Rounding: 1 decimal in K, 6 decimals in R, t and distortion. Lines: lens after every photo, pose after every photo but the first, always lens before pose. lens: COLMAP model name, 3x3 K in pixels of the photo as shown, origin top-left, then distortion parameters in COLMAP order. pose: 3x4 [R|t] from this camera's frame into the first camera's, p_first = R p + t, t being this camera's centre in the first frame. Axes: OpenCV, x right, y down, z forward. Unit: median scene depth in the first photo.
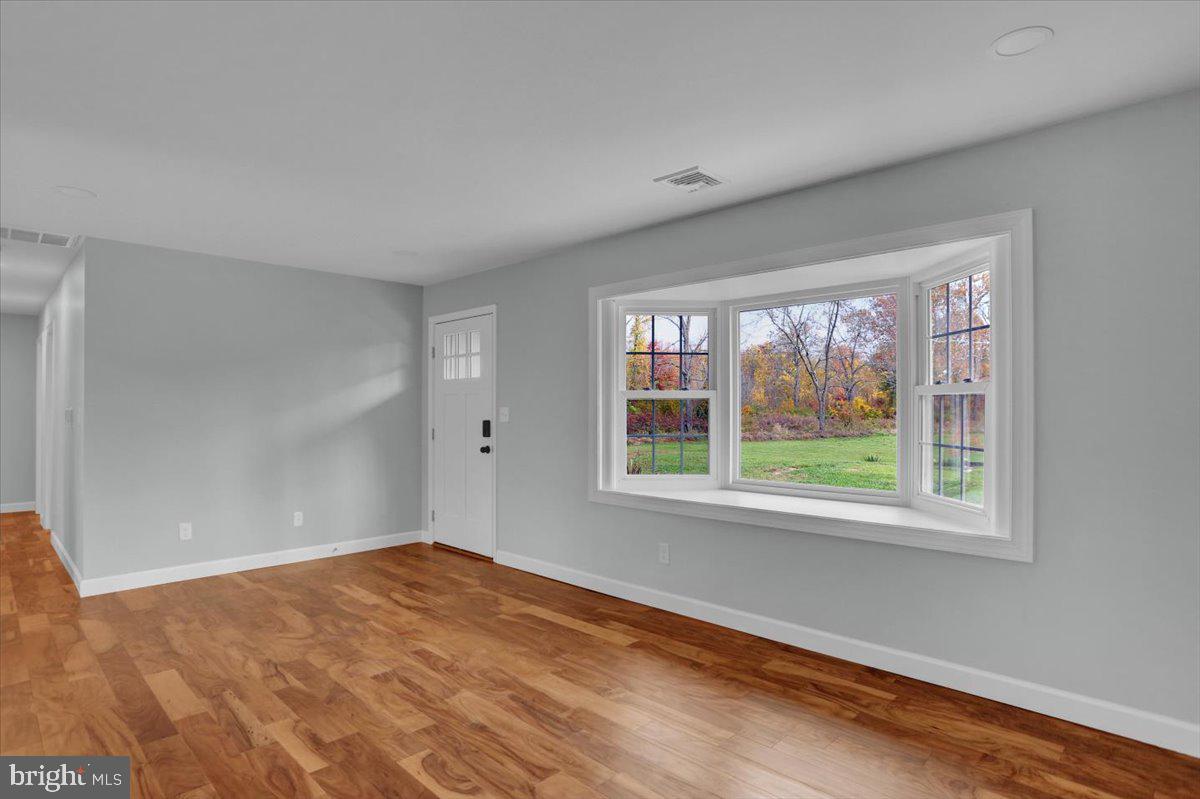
lens RADIAL K [[618.4, 0, 591.3], [0, 618.4, 405.3], [0, 0, 1]] dist [-0.062866, 0.028365]
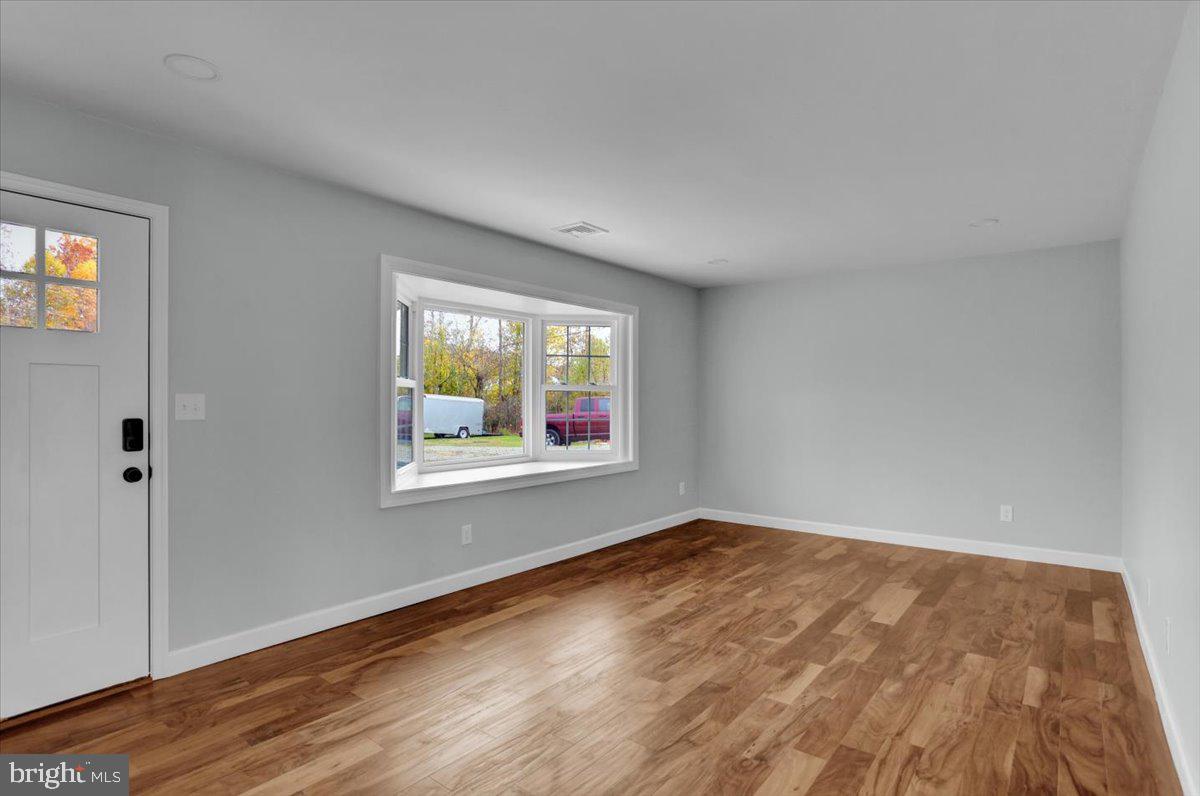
lens RADIAL K [[618.4, 0, 591.3], [0, 618.4, 403.8], [0, 0, 1]] dist [-0.062866, 0.028365]
pose [[-0.094559, -0.007403, 0.995492, -1.079674], [-0.009744, 0.999931, 0.006510, 0.006740], [-0.995472, -0.009084, -0.094625, 1.005802]]
